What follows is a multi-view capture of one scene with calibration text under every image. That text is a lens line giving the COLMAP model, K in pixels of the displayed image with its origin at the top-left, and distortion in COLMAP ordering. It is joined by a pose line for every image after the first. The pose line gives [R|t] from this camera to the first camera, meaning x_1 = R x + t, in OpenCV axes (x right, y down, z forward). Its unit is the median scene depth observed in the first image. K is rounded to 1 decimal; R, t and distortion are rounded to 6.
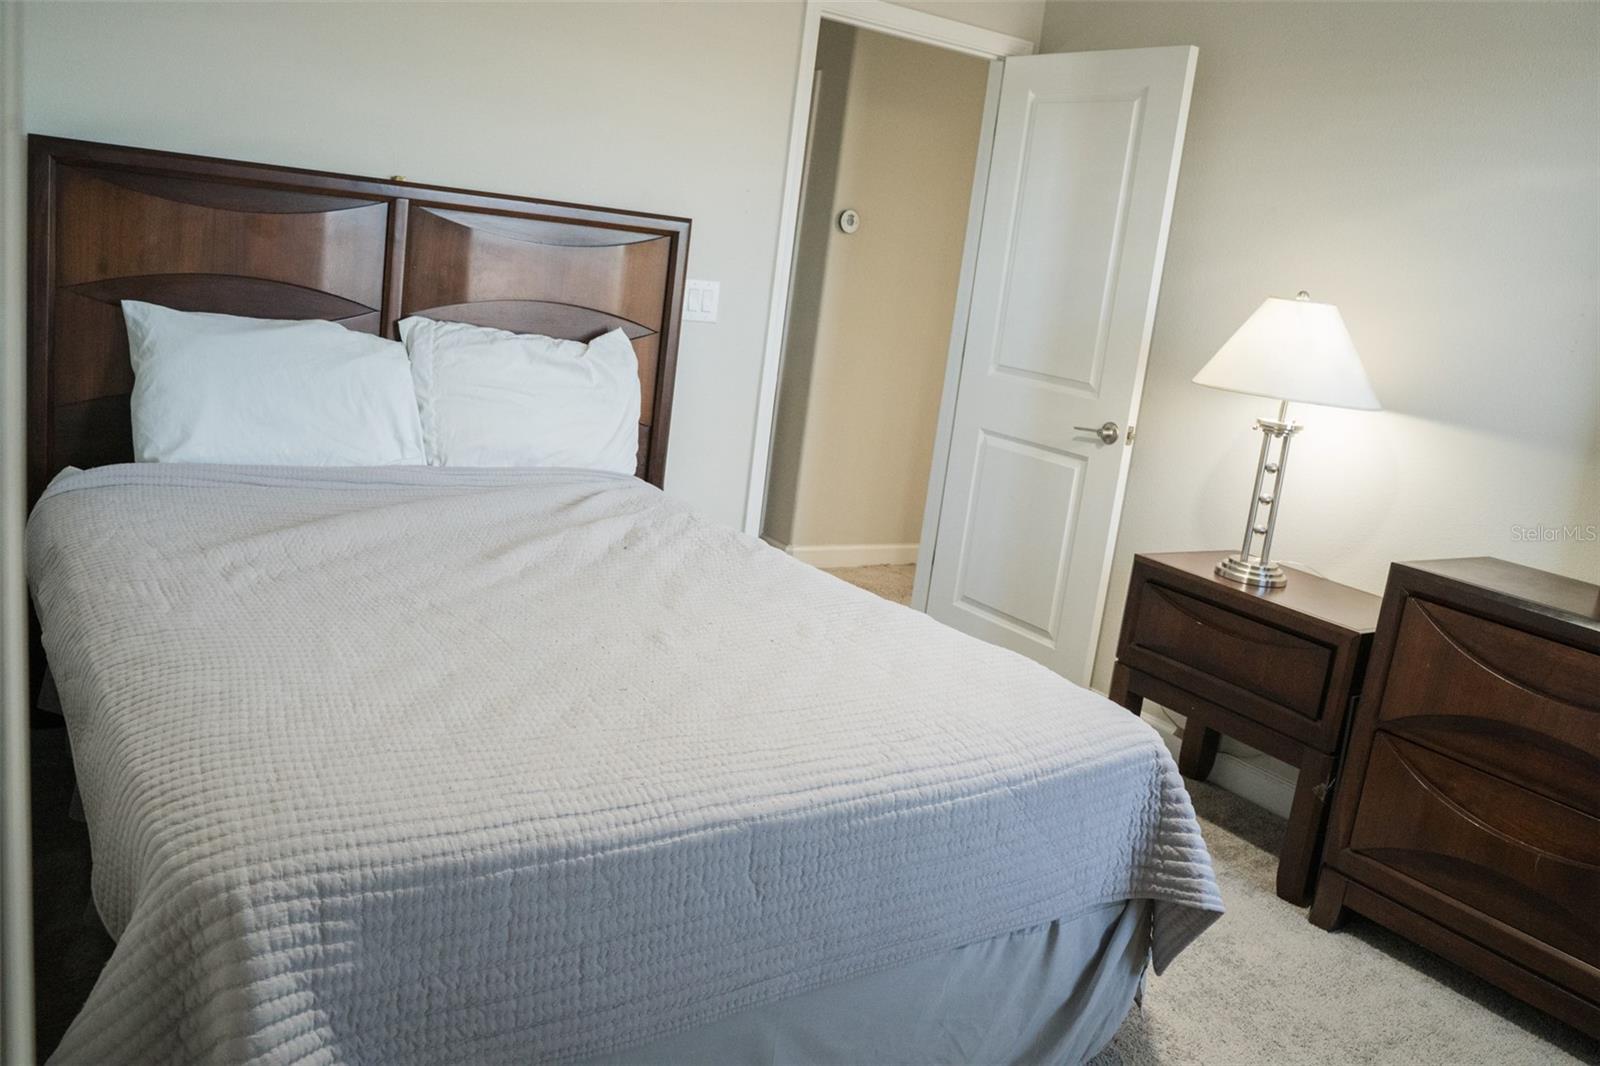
lens RADIAL K [[1301.9, 0, 800.0], [0, 1301.9, 533.0], [0, 0, 1]] dist [-0.121190, 0.104630]
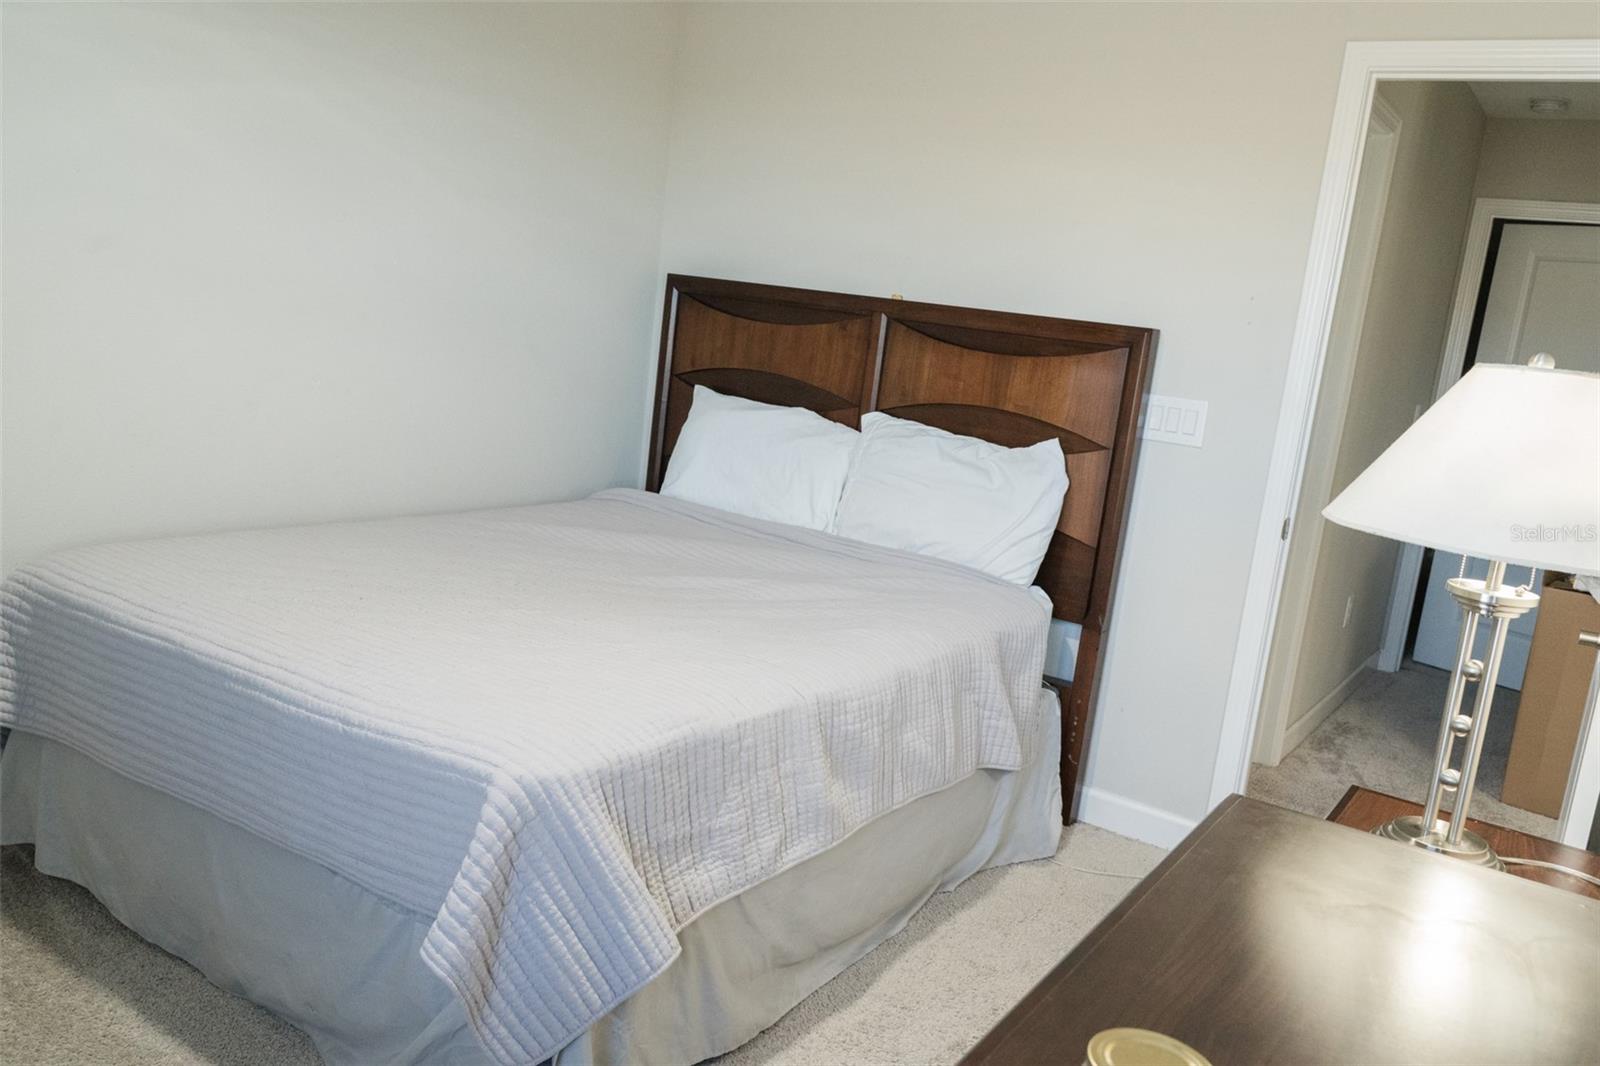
lens RADIAL K [[1279.6, 0, 809.5], [0, 1279.6, 531.5], [0, 0, 1]] dist [0.003174, -0.003557]
pose [[0.396730, 0.083192, -0.914158, 0.854234], [-0.257030, 0.966115, -0.023626, -0.023997], [0.881216, 0.244339, 0.404669, 0.576196]]
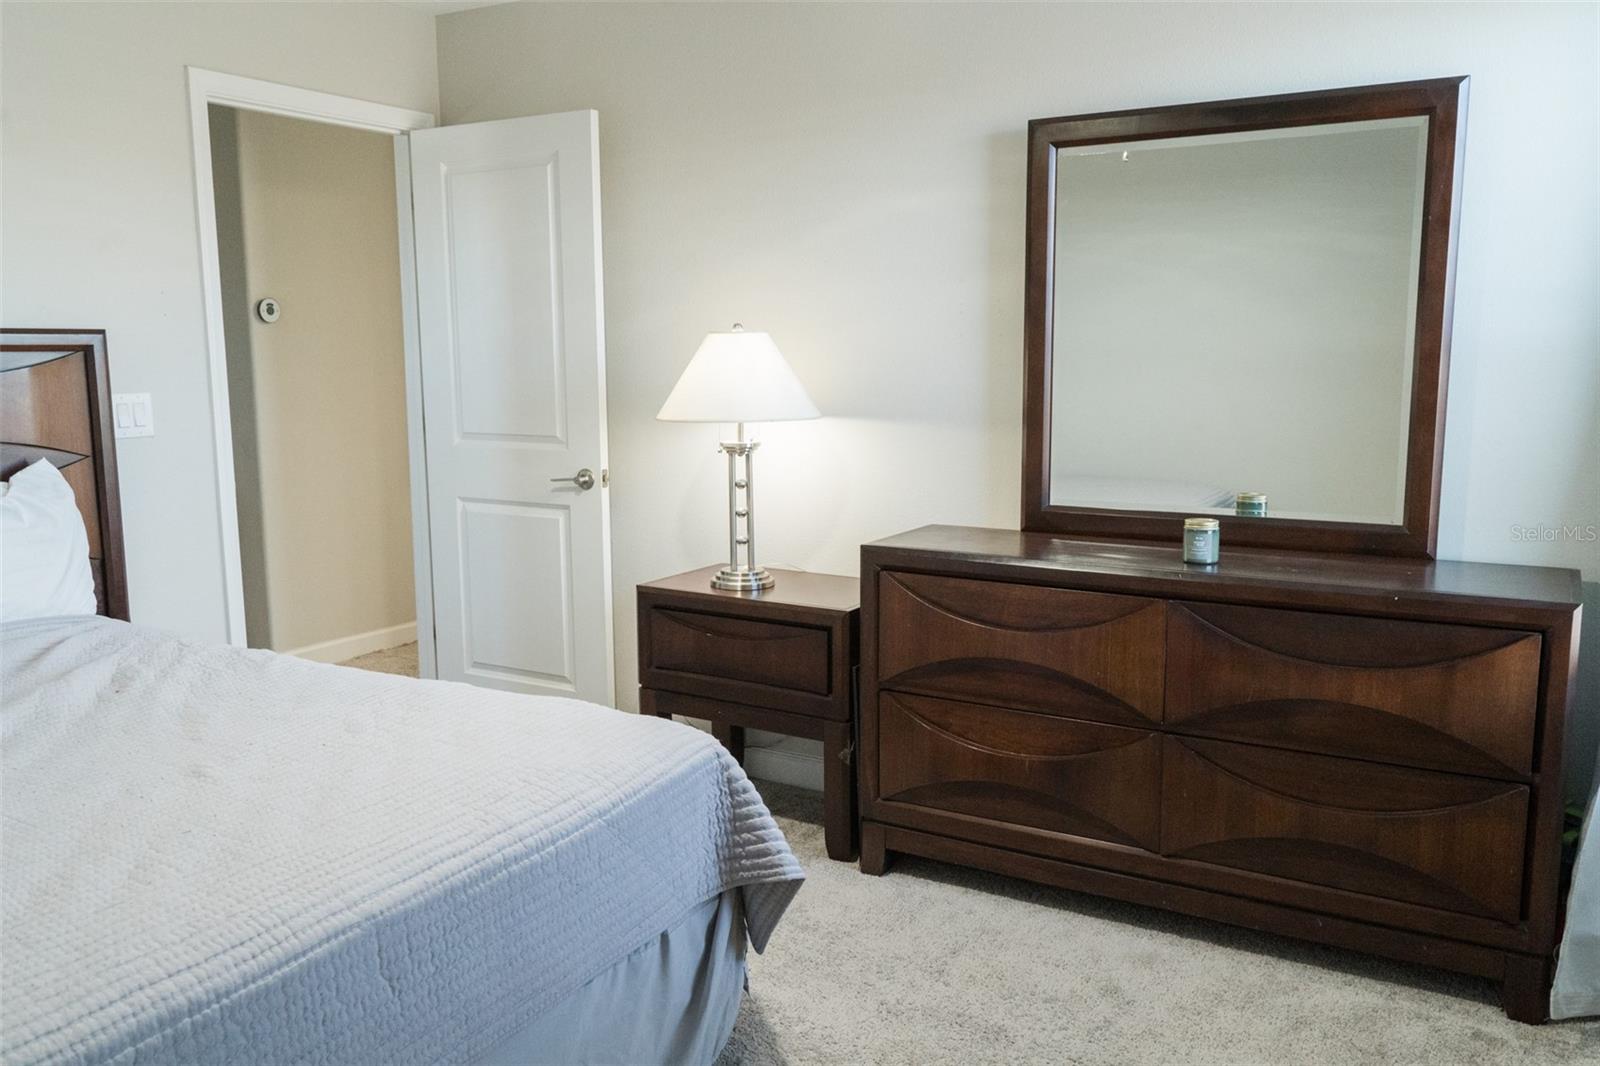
lens RADIAL K [[1279.6, 0, 809.5], [0, 1279.6, 531.5], [0, 0, 1]] dist [0.003174, -0.003557]
pose [[0.891151, -0.187821, 0.413005, -0.051106], [0.204189, 0.978921, 0.004599, -0.003652], [-0.405162, 0.080233, 0.910717, -0.035406]]
